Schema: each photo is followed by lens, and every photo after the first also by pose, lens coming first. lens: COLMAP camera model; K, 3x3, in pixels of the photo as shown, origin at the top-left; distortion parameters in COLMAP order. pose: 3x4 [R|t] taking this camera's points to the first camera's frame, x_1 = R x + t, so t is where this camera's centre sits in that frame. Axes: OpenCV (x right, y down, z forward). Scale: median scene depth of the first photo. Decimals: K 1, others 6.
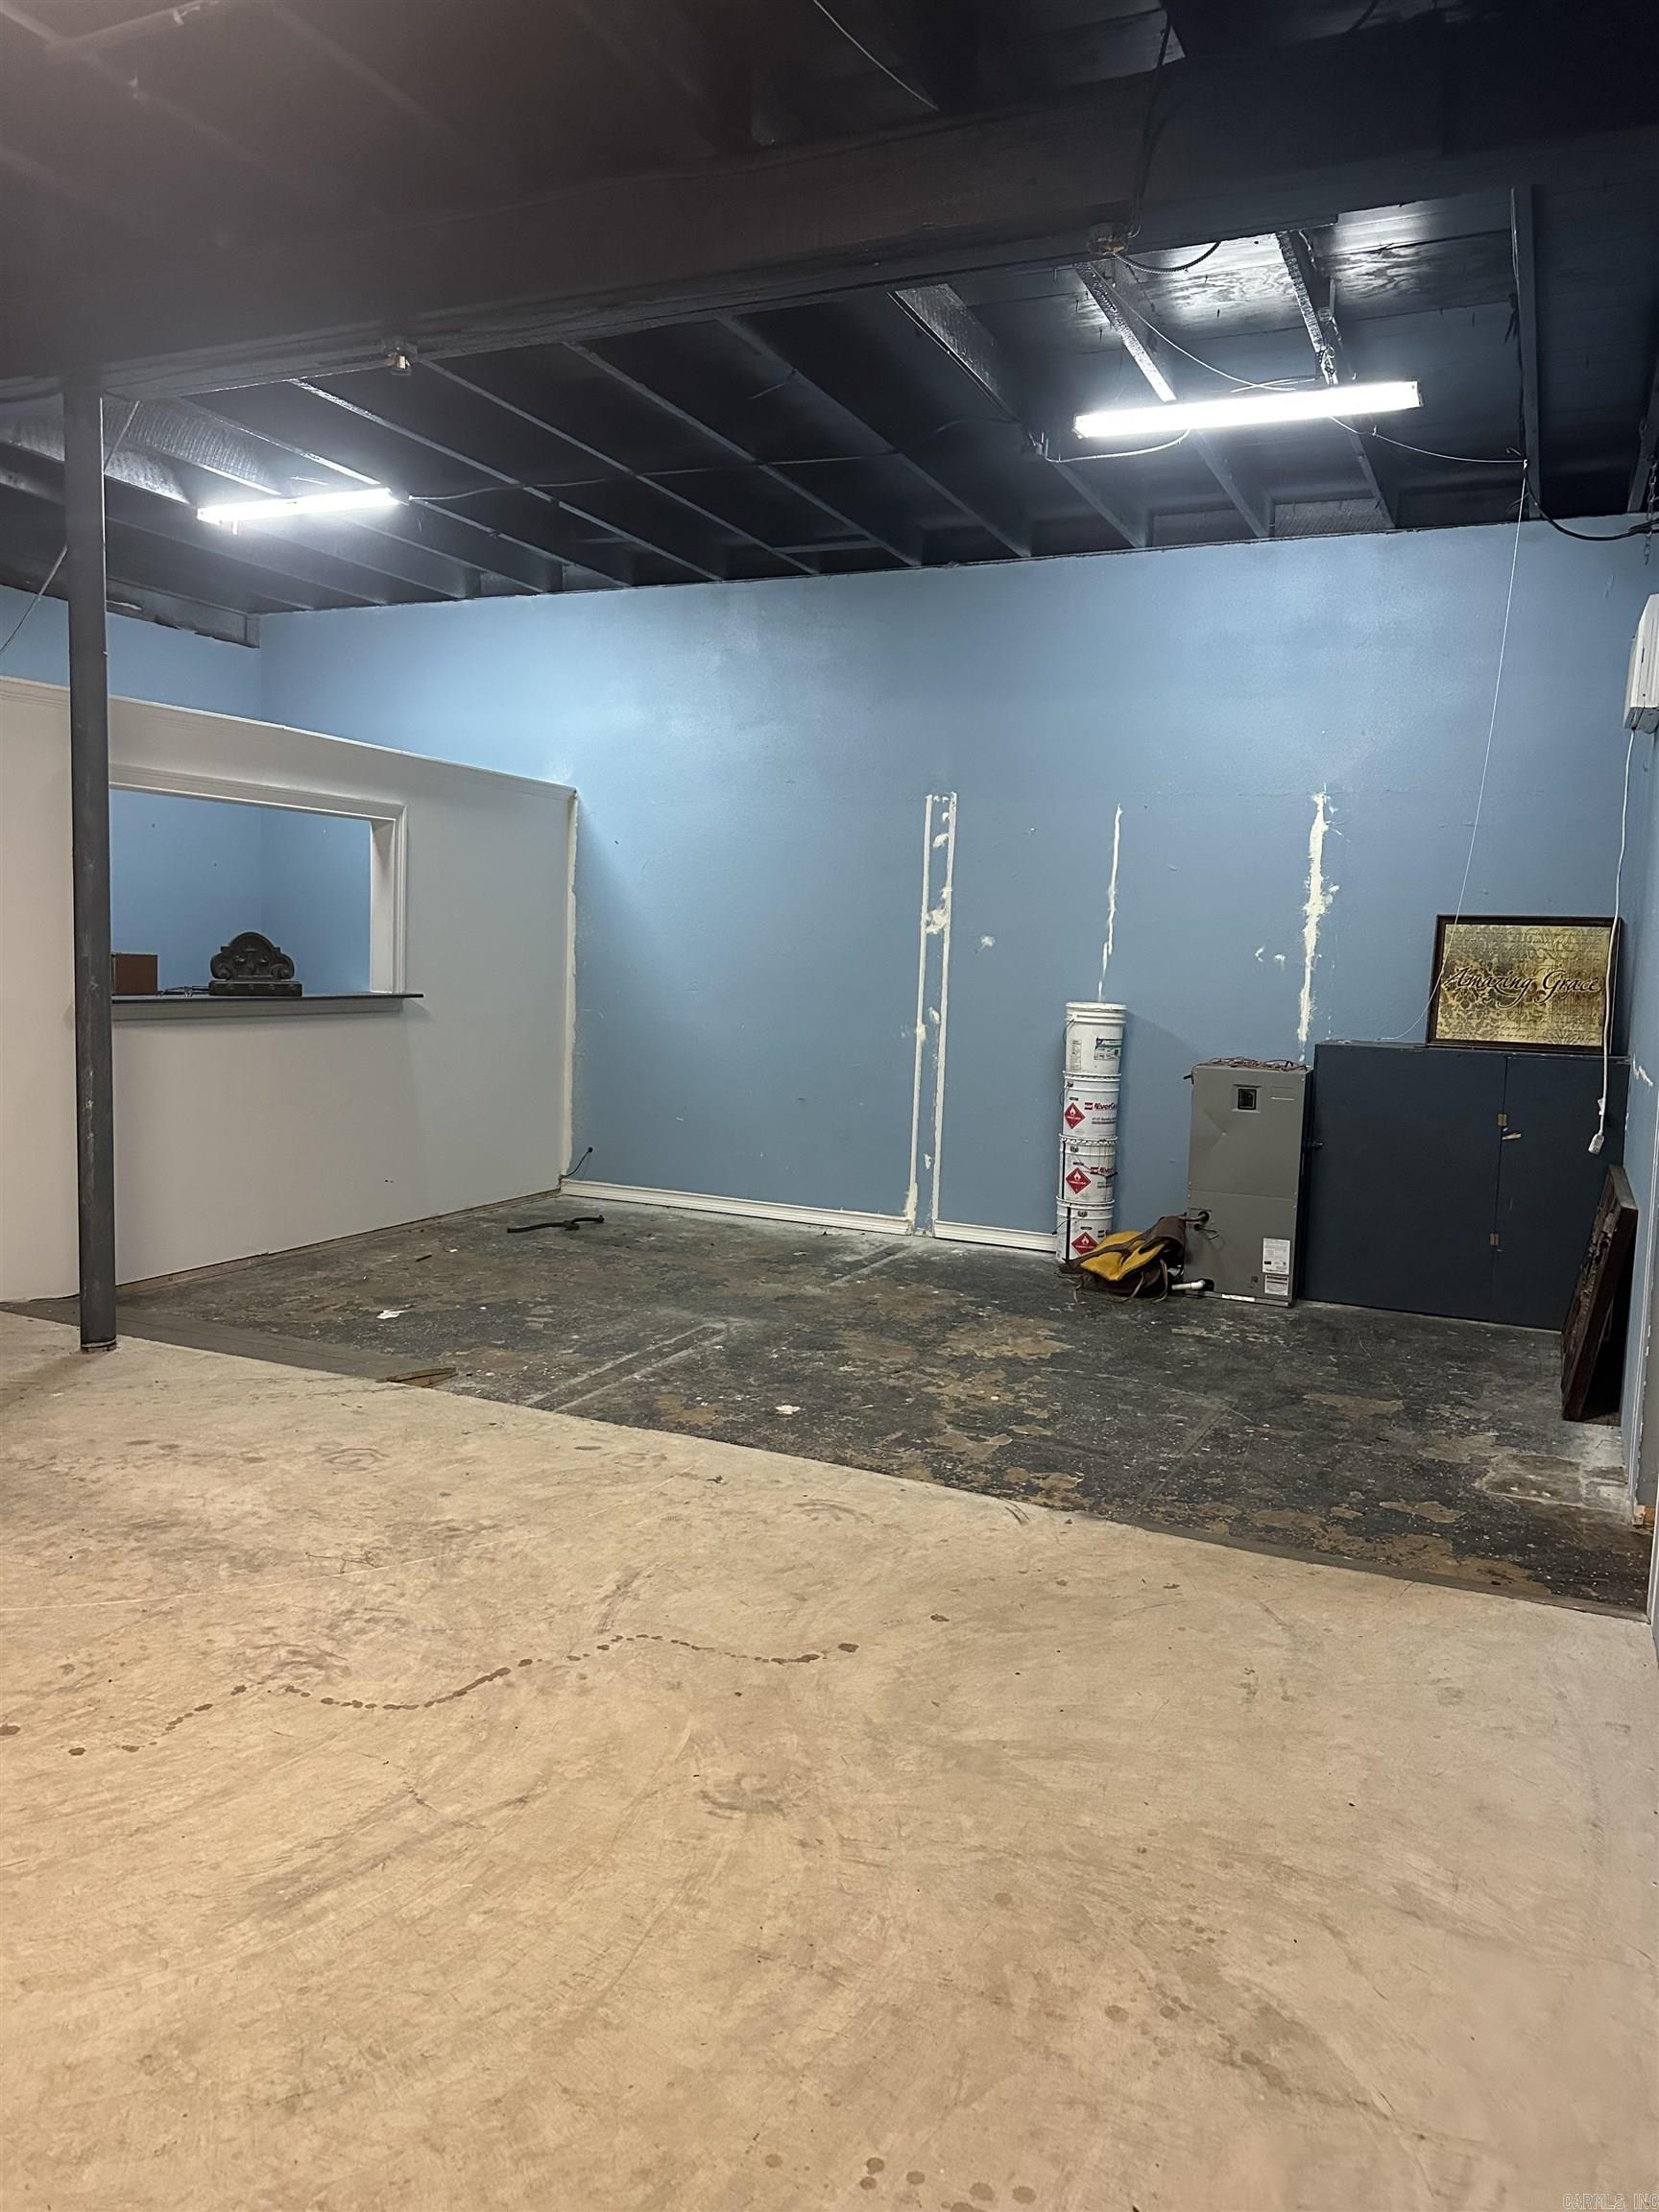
lens RADIAL K [[1540.6, 0, 829.5], [0, 1540.6, 1106.0], [0, 0, 1]] dist [0.022424, -0.020496]
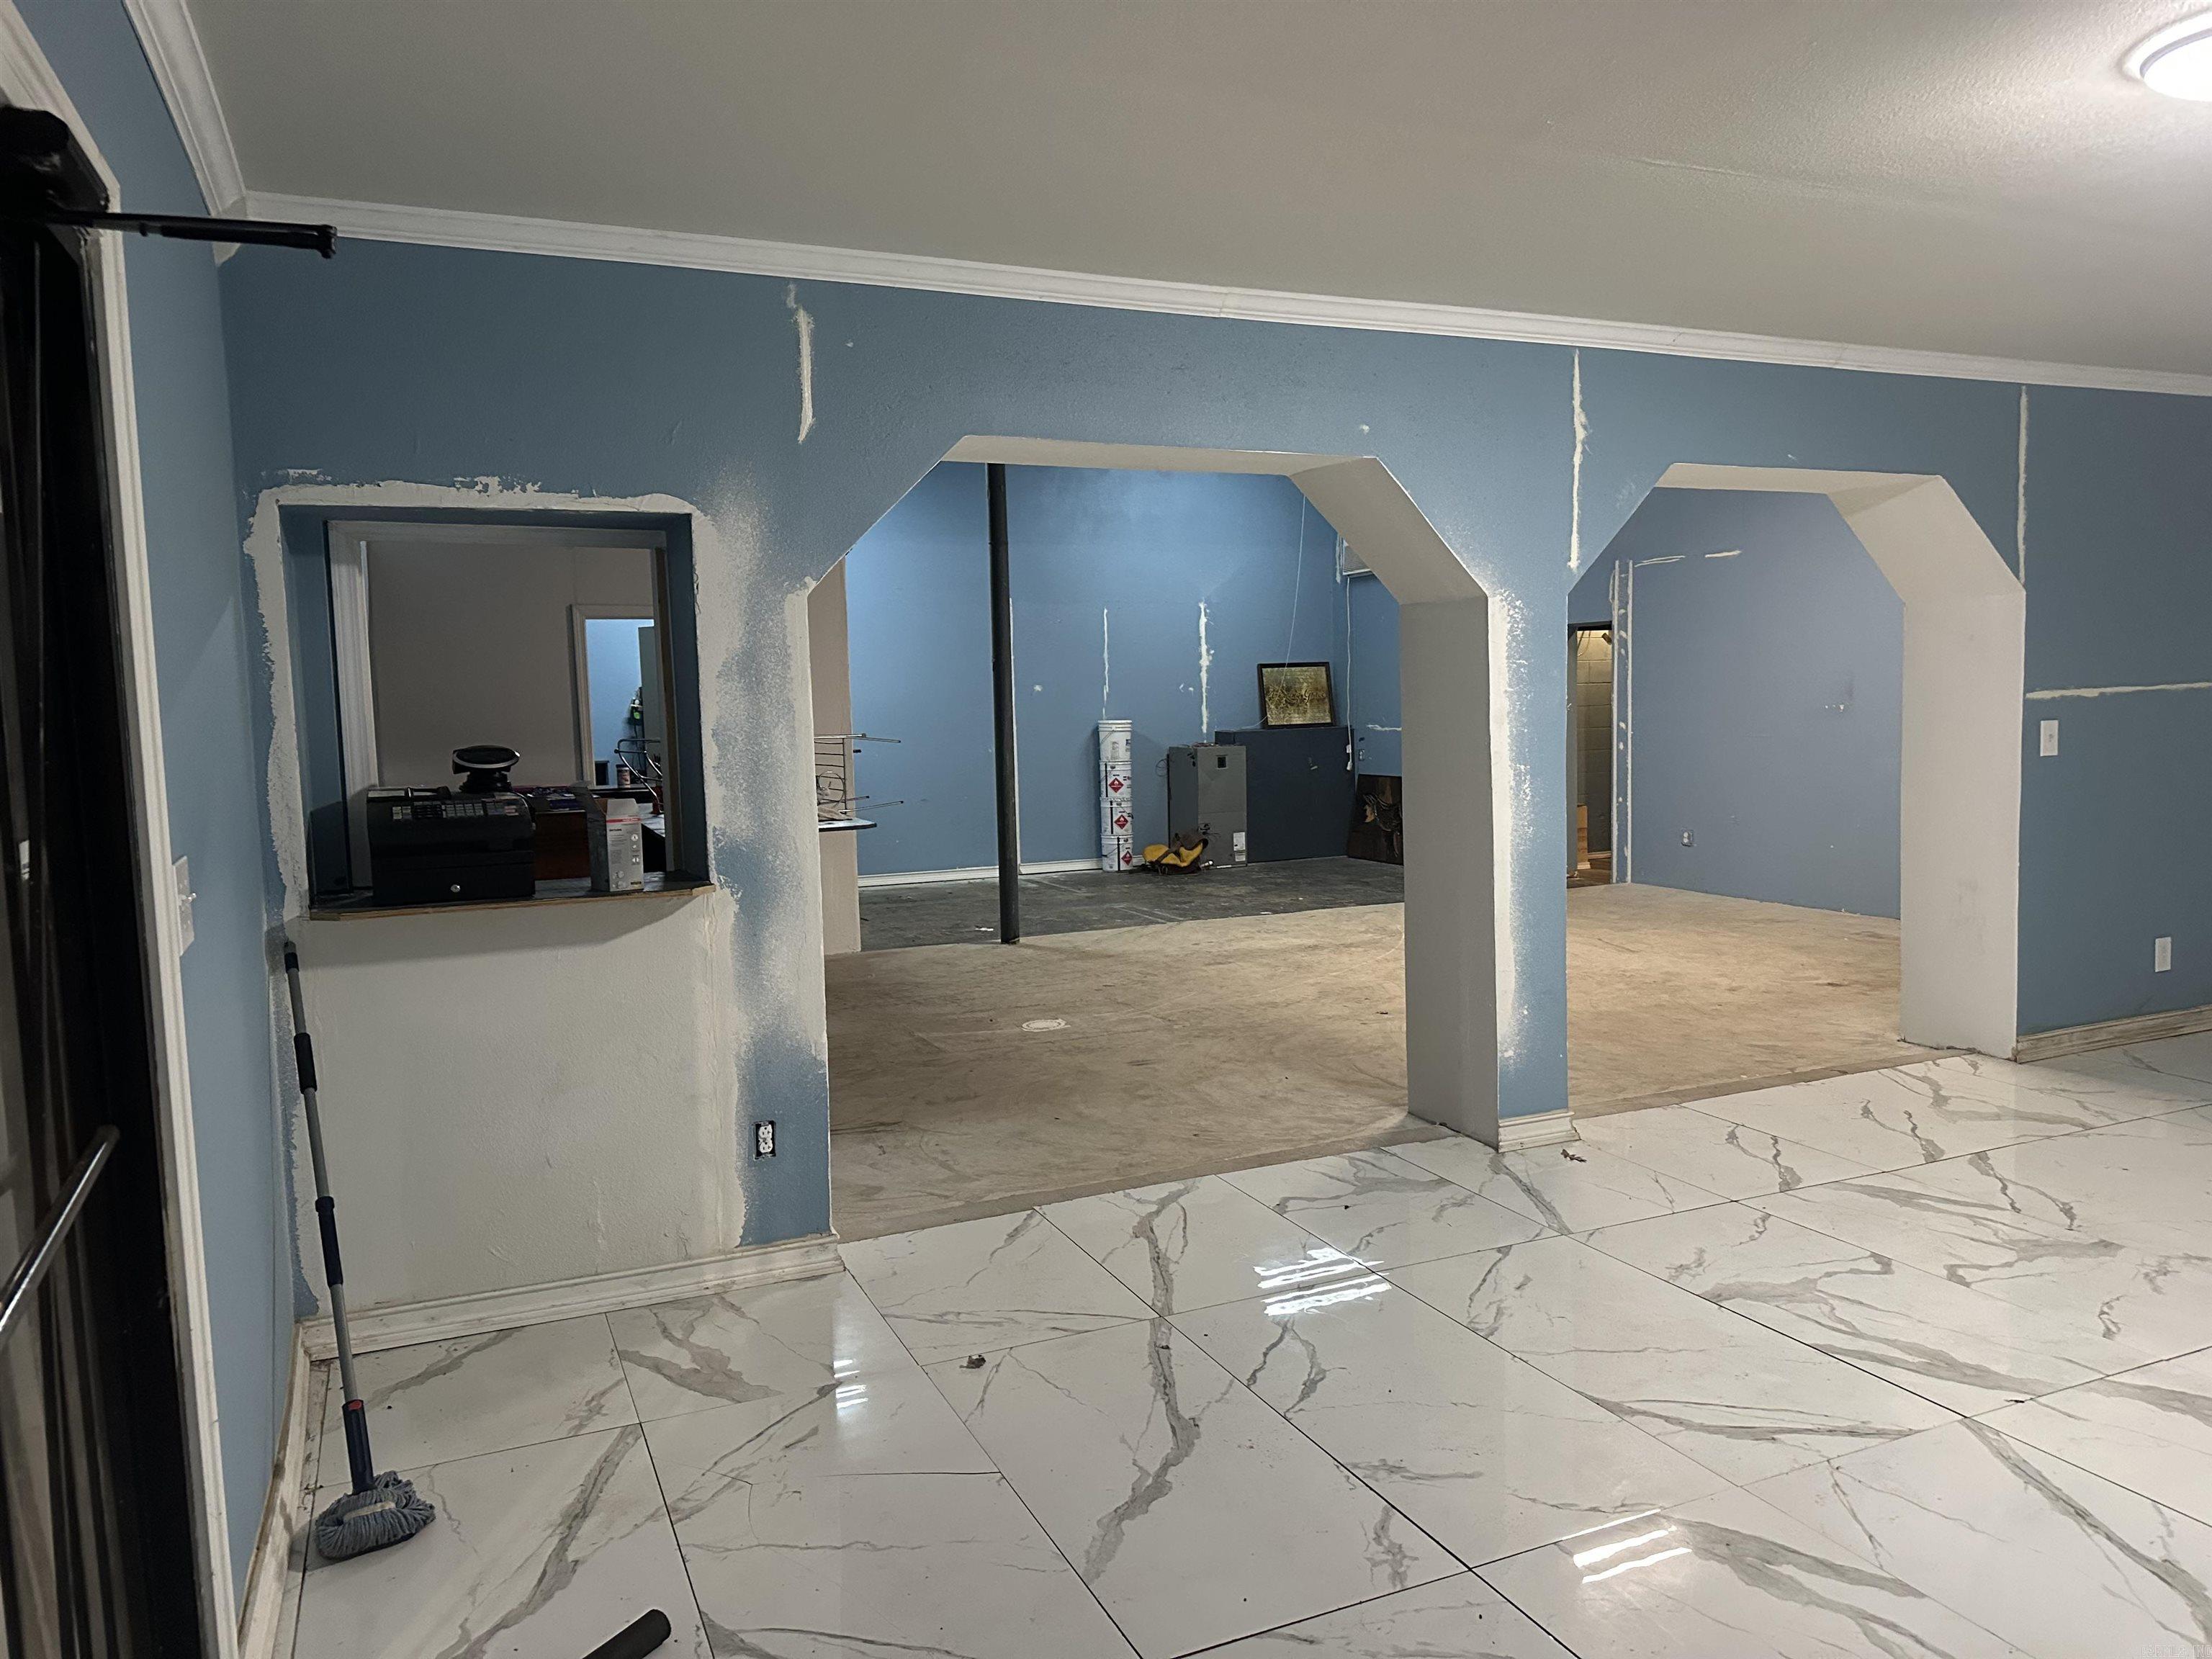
lens RADIAL K [[1568.4, 0, 1106.0], [0, 1568.4, 829.5], [0, 0, 1]] dist [0.035668, -0.034249]
pose [[0.646786, -0.112955, 0.754261, -1.614252], [0.129395, 0.990886, 0.037435, -0.016105], [-0.751615, 0.073385, 0.655507, -0.205756]]
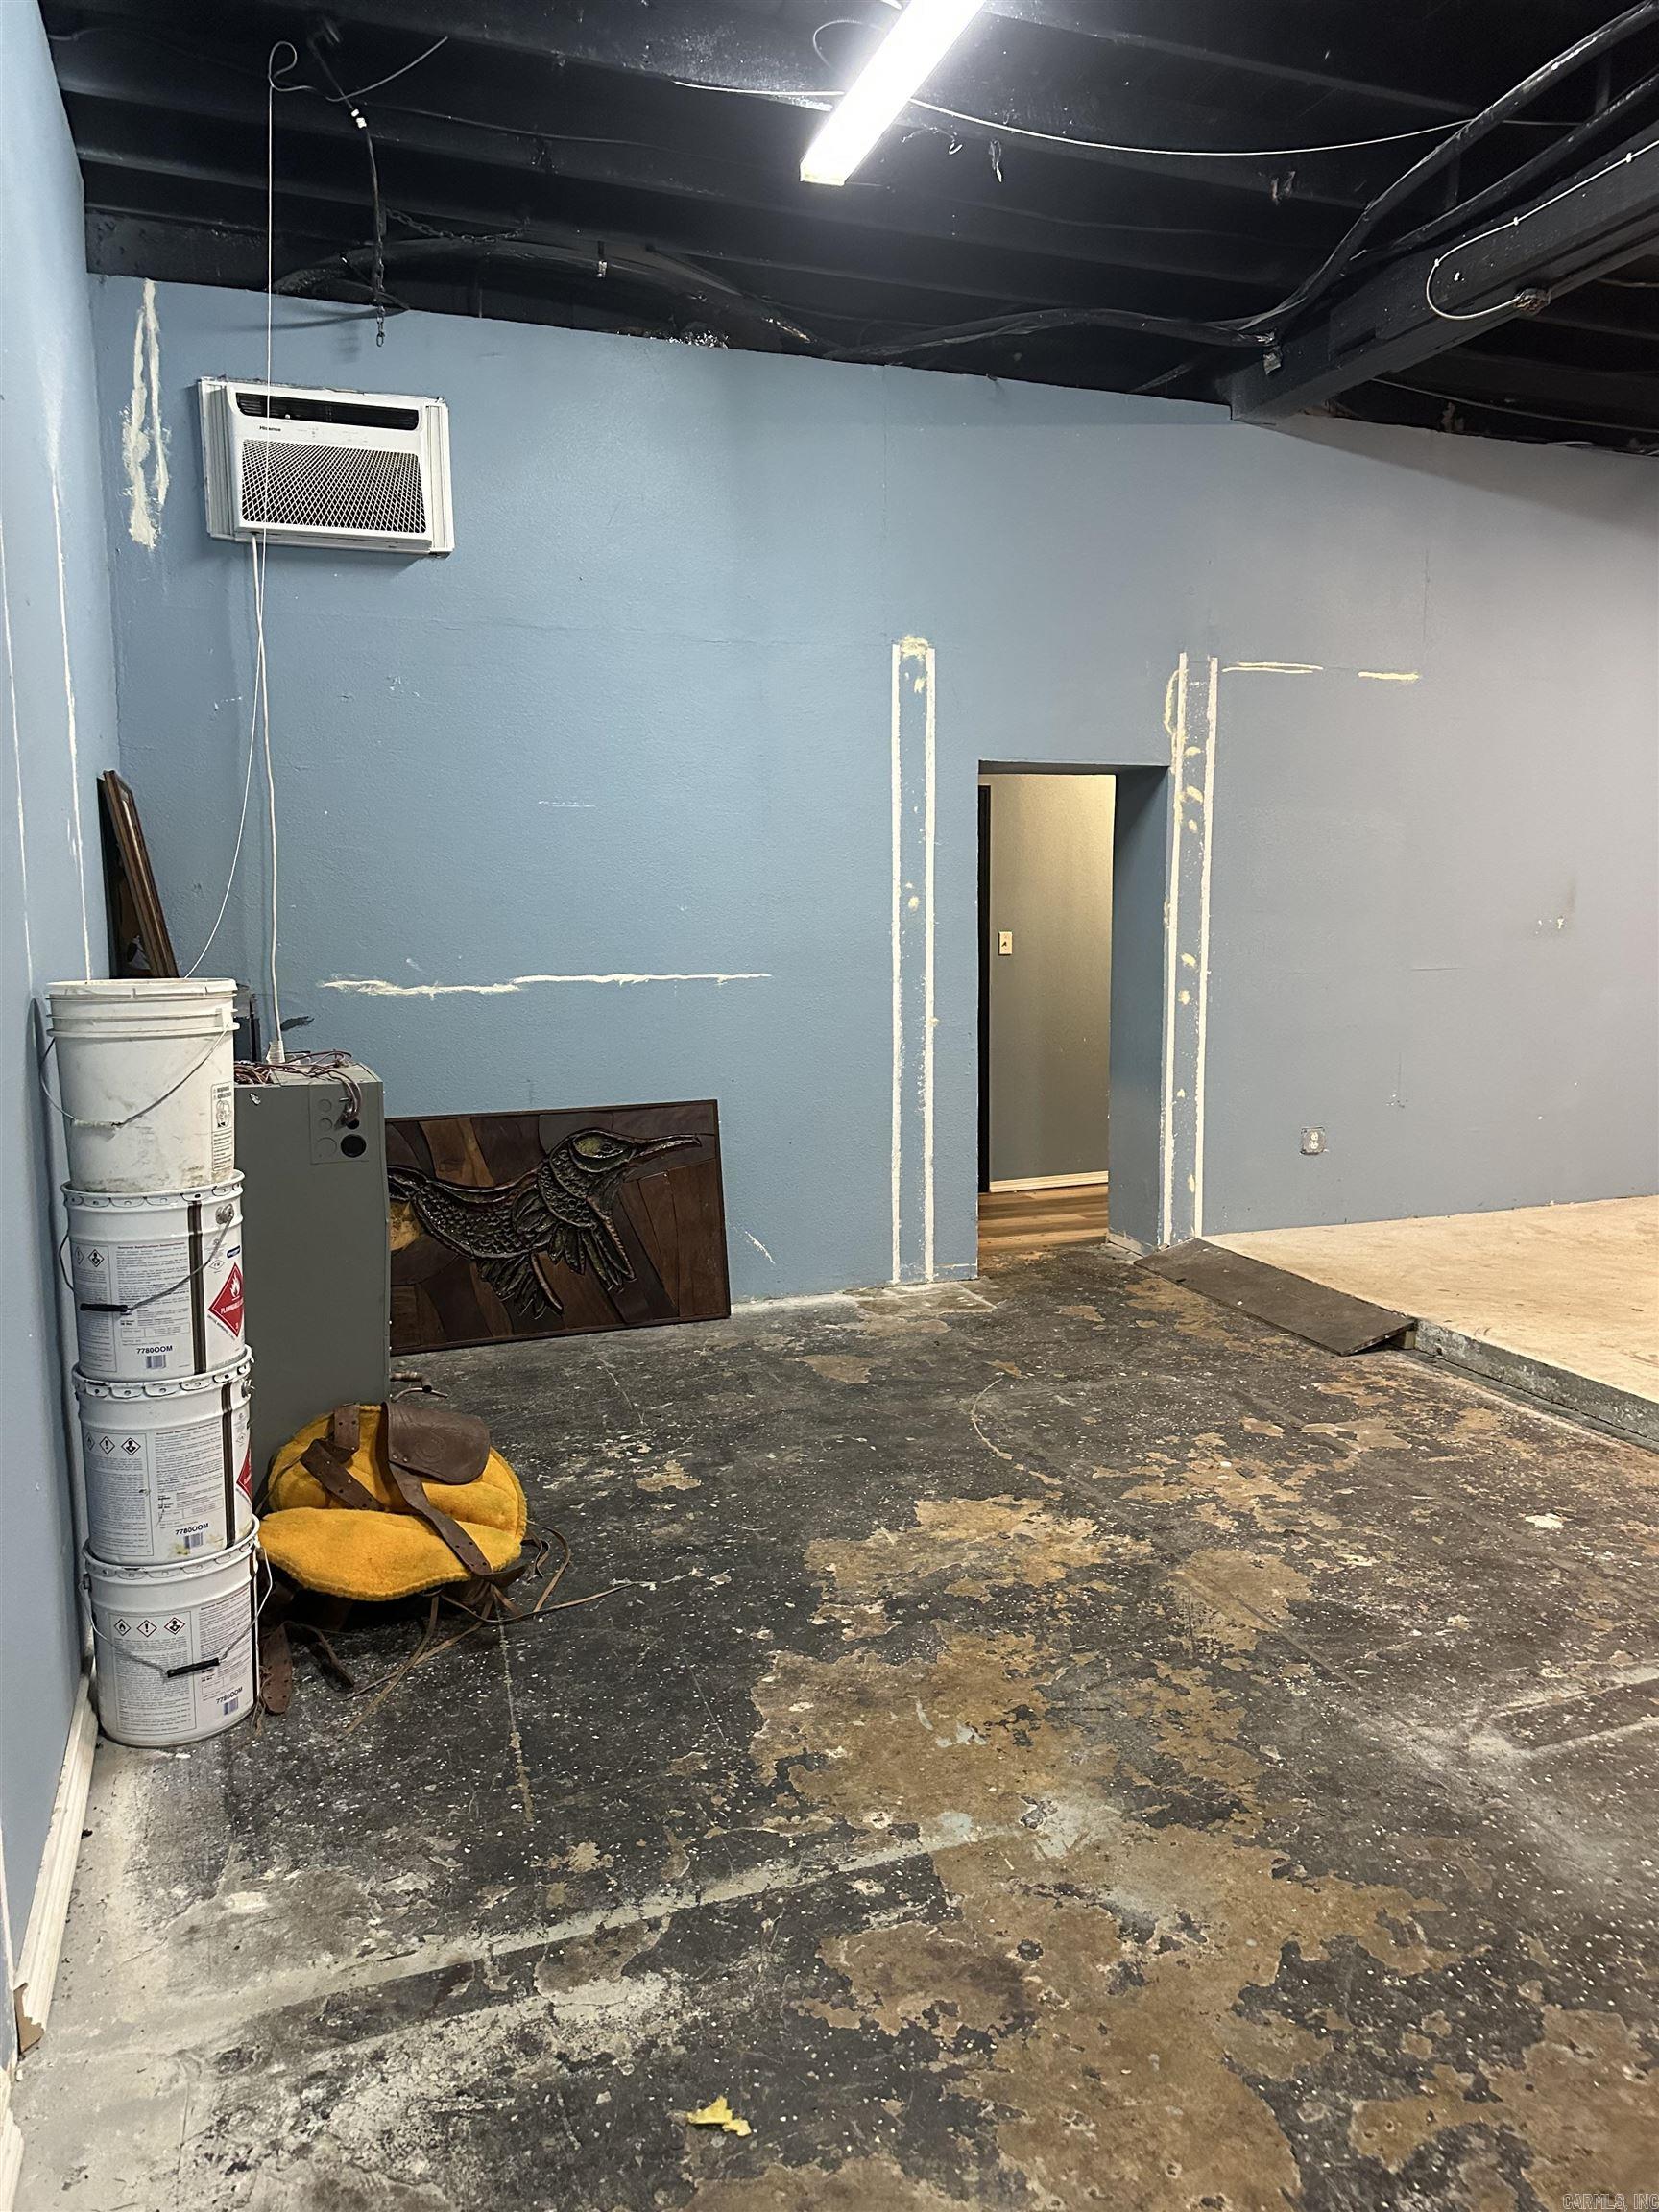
lens RADIAL K [[1540.6, 0, 829.5], [0, 1540.6, 1106.0], [0, 0, 1]] dist [0.022424, -0.020496]
pose [[-0.702927, -0.129566, 0.699361, -0.246361], [0.053166, 0.970946, 0.233318, -0.155047], [-0.709272, 0.201188, -0.675616, 1.550298]]
